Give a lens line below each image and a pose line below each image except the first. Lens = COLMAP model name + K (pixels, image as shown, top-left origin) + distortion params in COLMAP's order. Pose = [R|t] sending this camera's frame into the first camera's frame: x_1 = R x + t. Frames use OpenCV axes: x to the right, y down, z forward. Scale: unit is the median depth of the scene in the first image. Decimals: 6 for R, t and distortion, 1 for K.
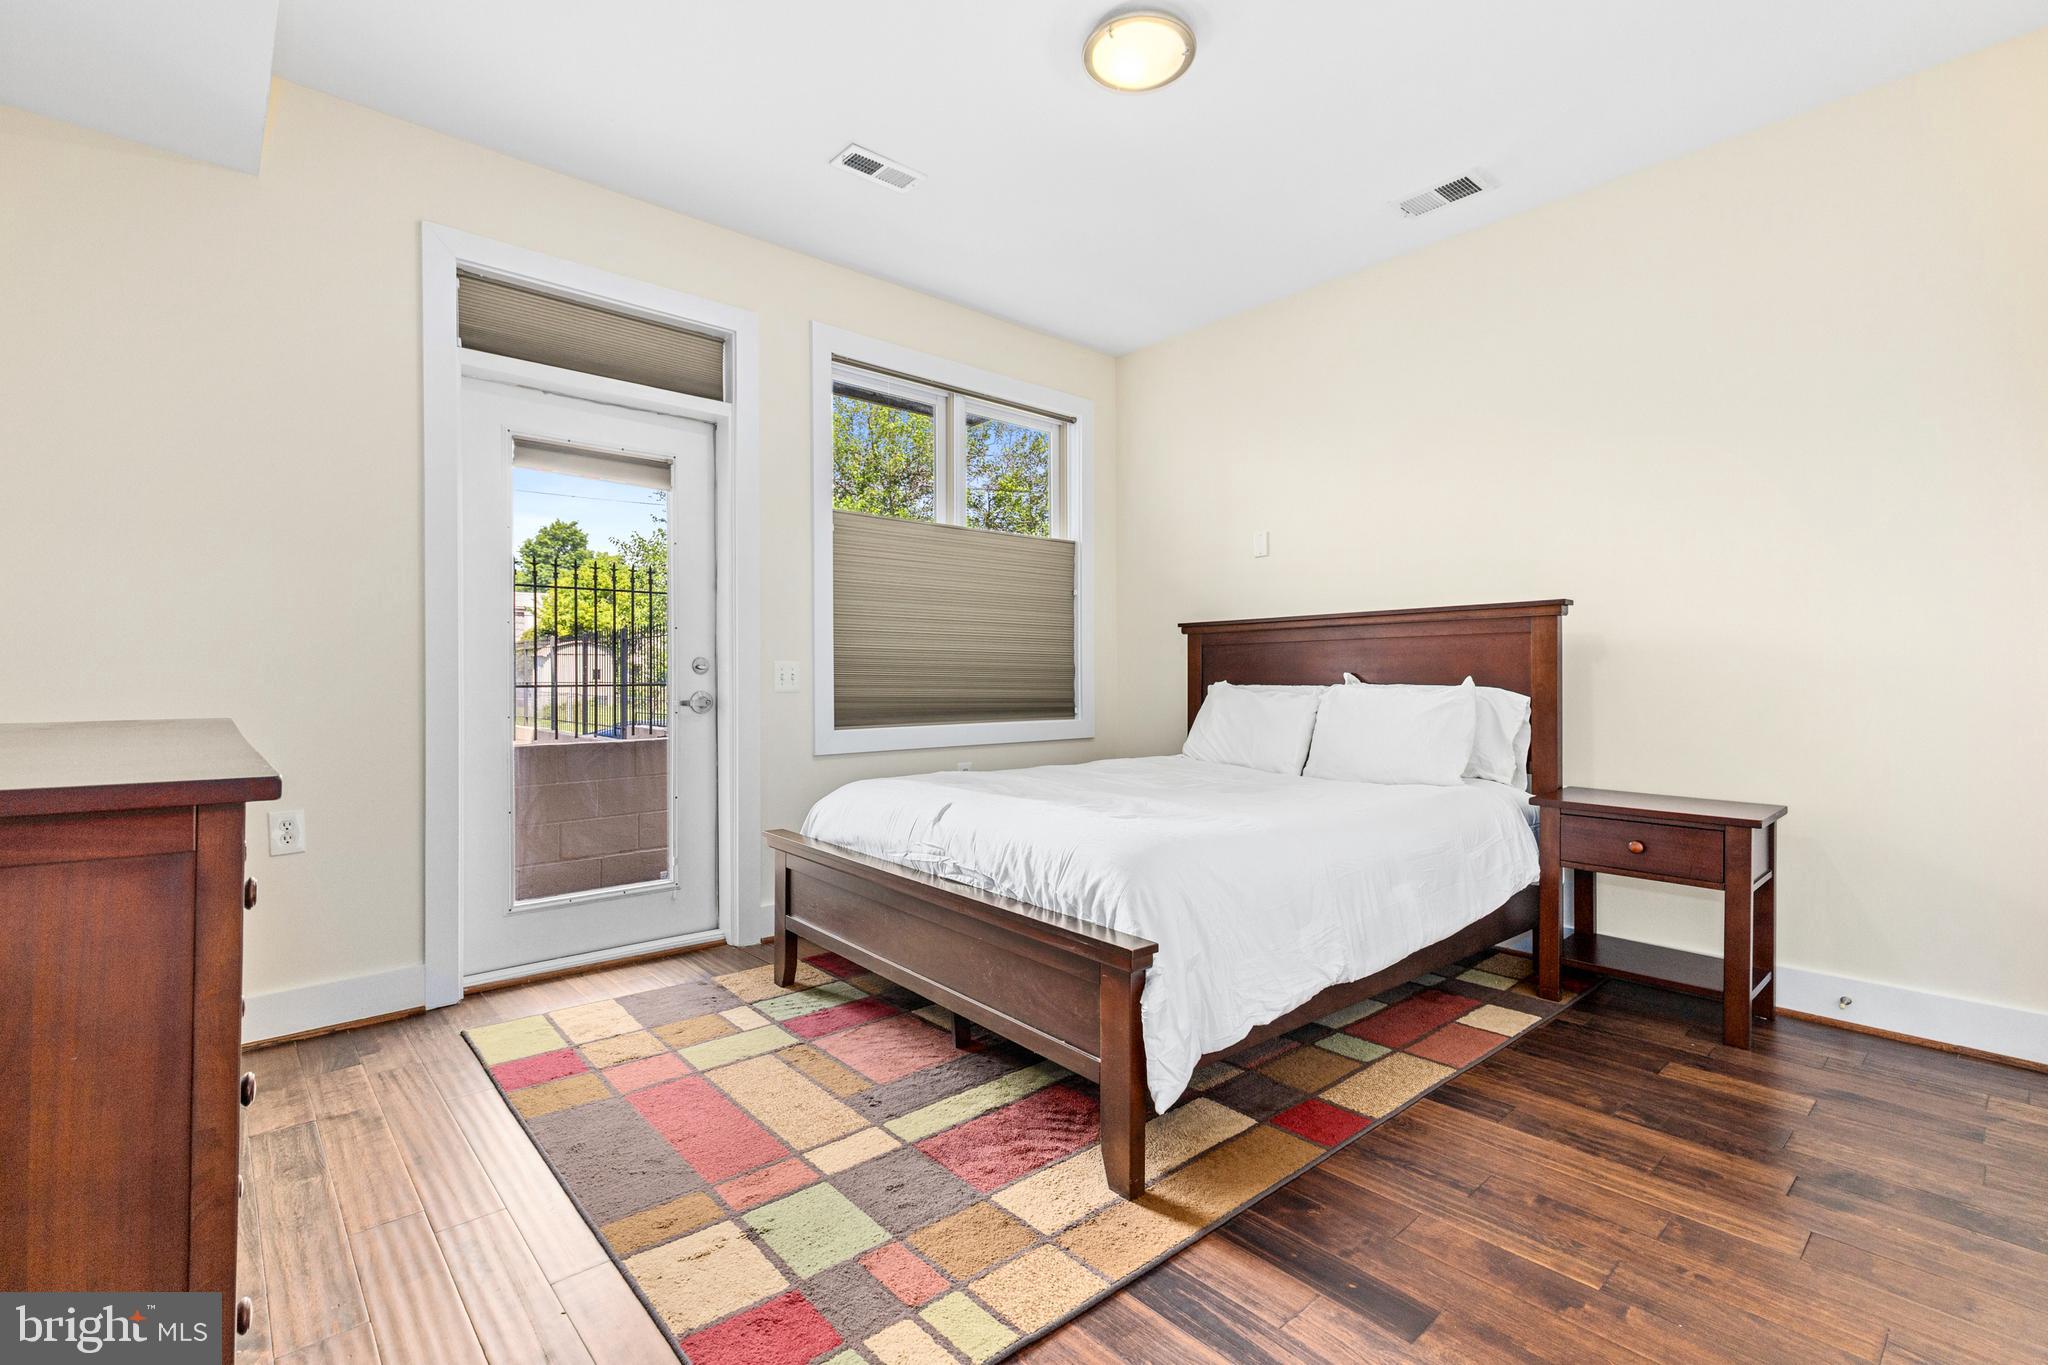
lens RADIAL K [[918.3, 0, 1026.5], [0, 918.3, 670.1], [0, 0, 1]] dist [0.007107, -0.002078]
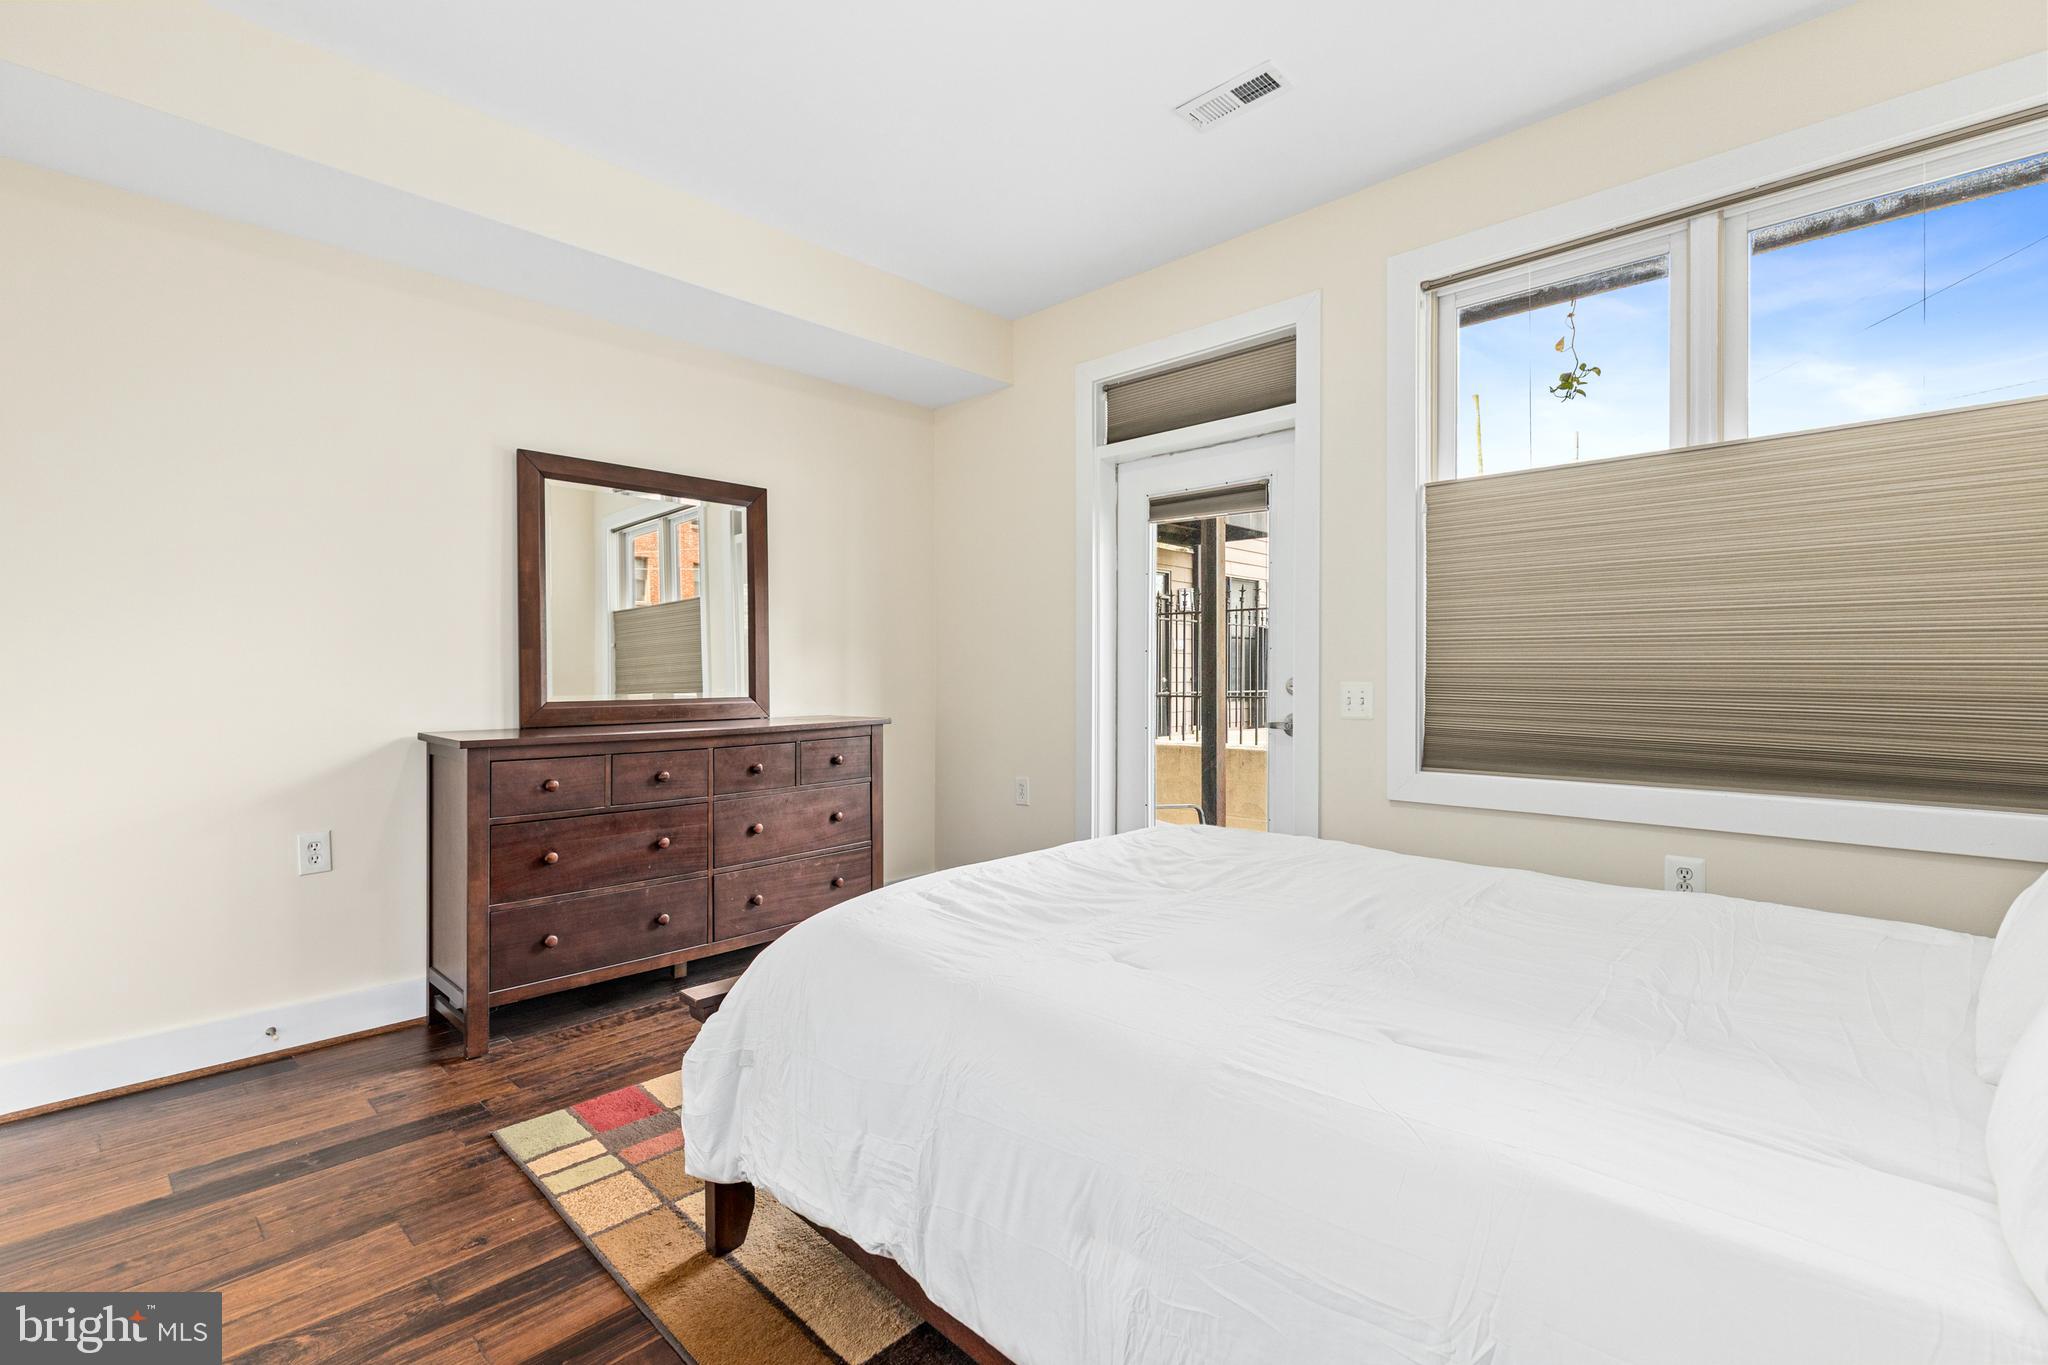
lens RADIAL K [[918.3, 0, 1023.8], [0, 918.3, 681.4], [0, 0, 1]] dist [0.007107, -0.002078]
pose [[0.079698, 0.004839, -0.996807, 0.783520], [0.004846, 0.999975, 0.005242, -0.023021], [0.996807, -0.005248, 0.079673, 0.884894]]
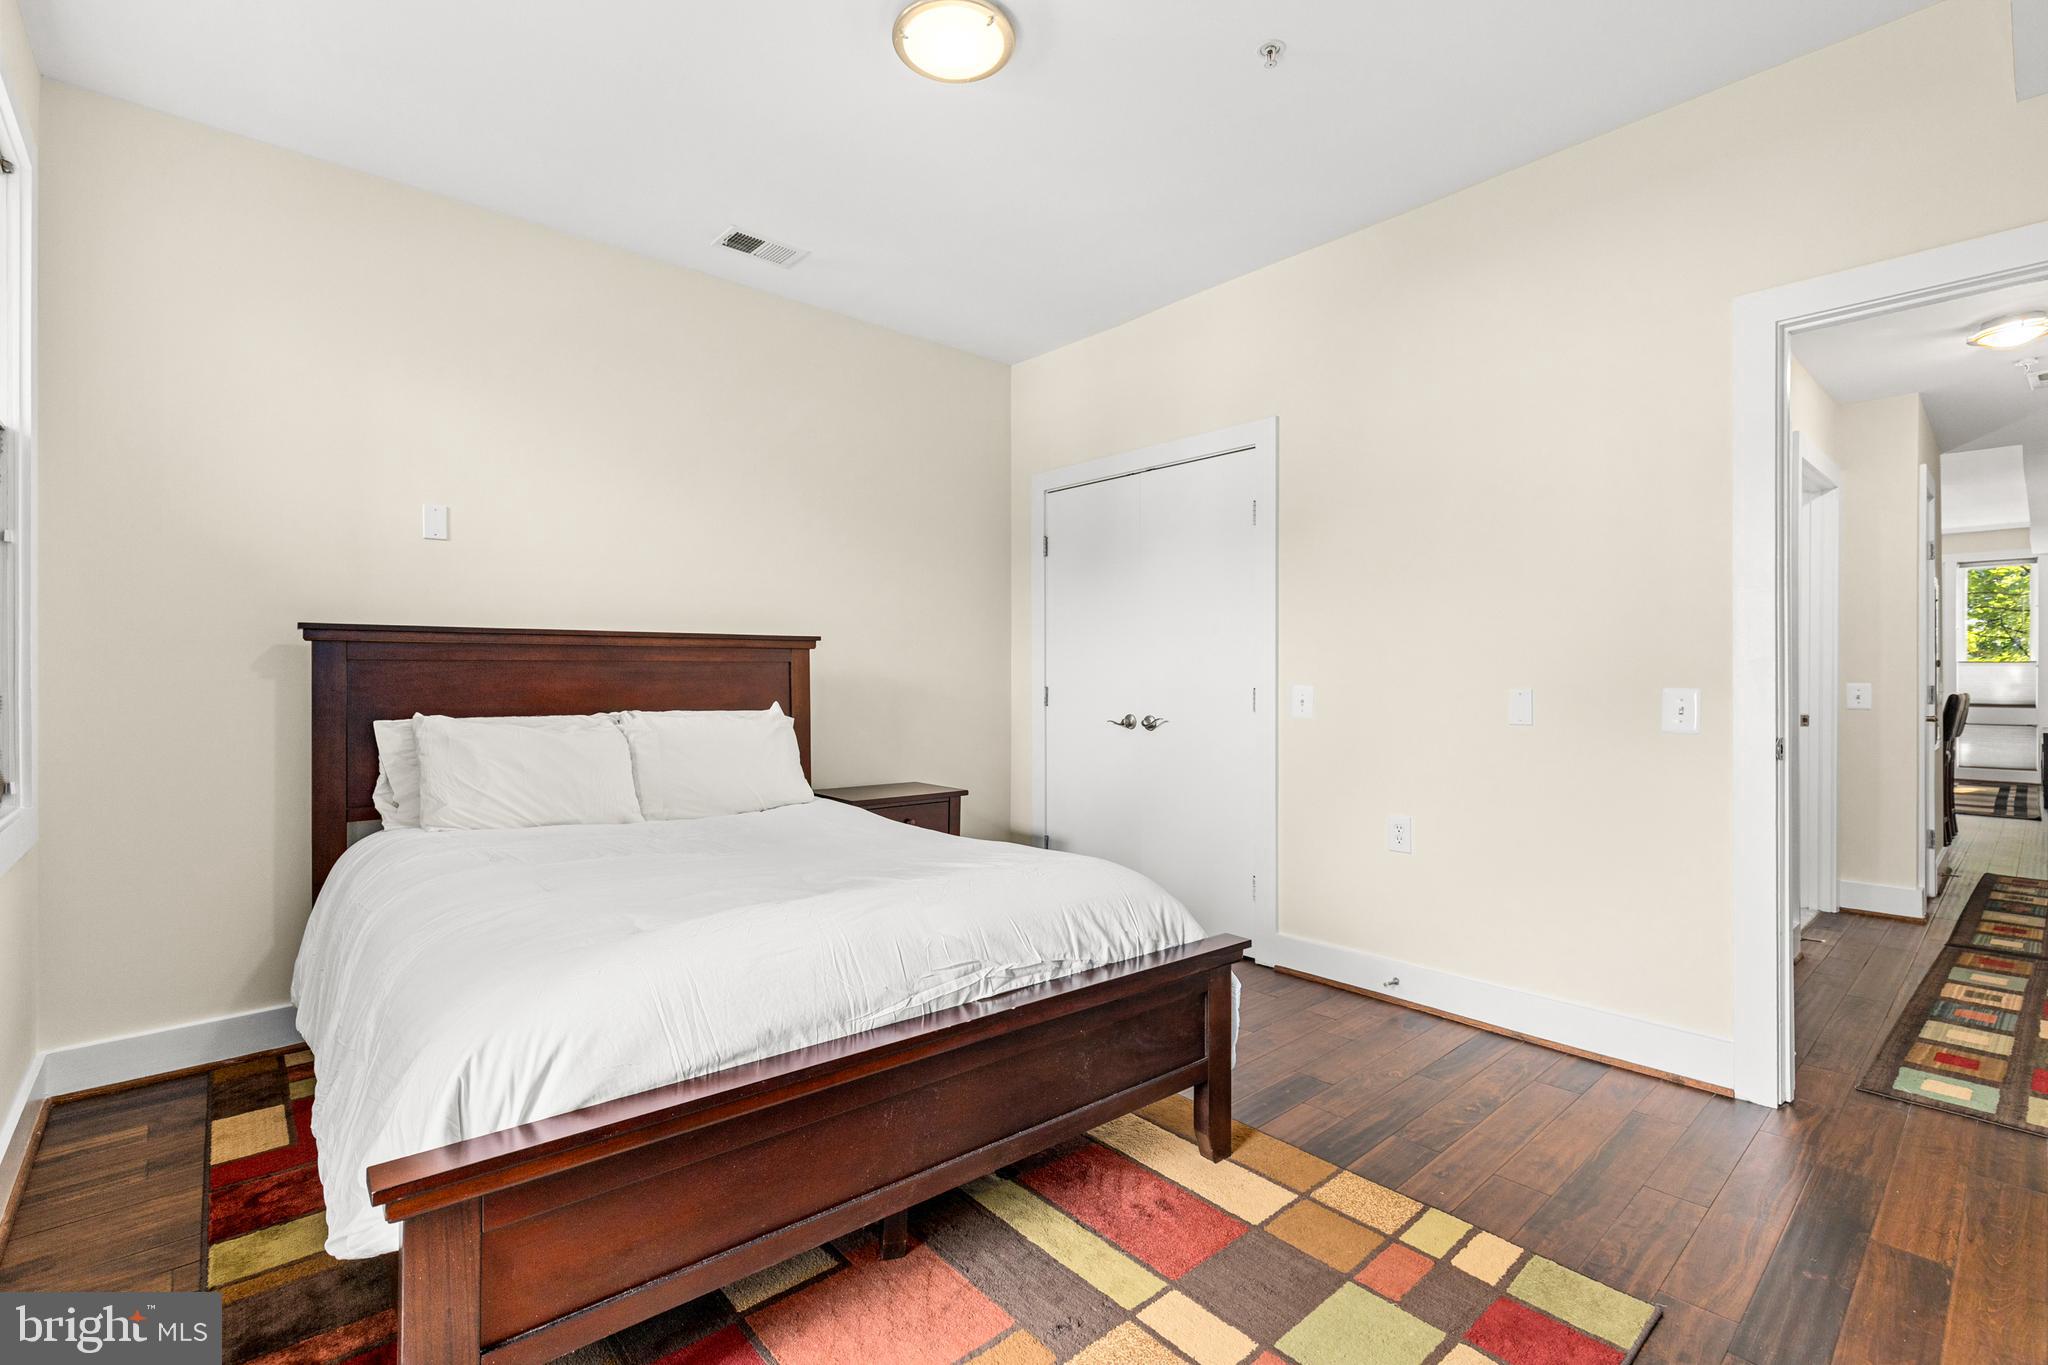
lens RADIAL K [[918.3, 0, 1024.2], [0, 918.3, 687.3], [0, 0, 1]] dist [0.007107, -0.002078]
pose [[0.004123, -0.008162, 0.999958, -0.751742], [-0.004009, 0.999959, 0.008178, -0.025636], [-0.999983, -0.004043, 0.004090, 0.887321]]
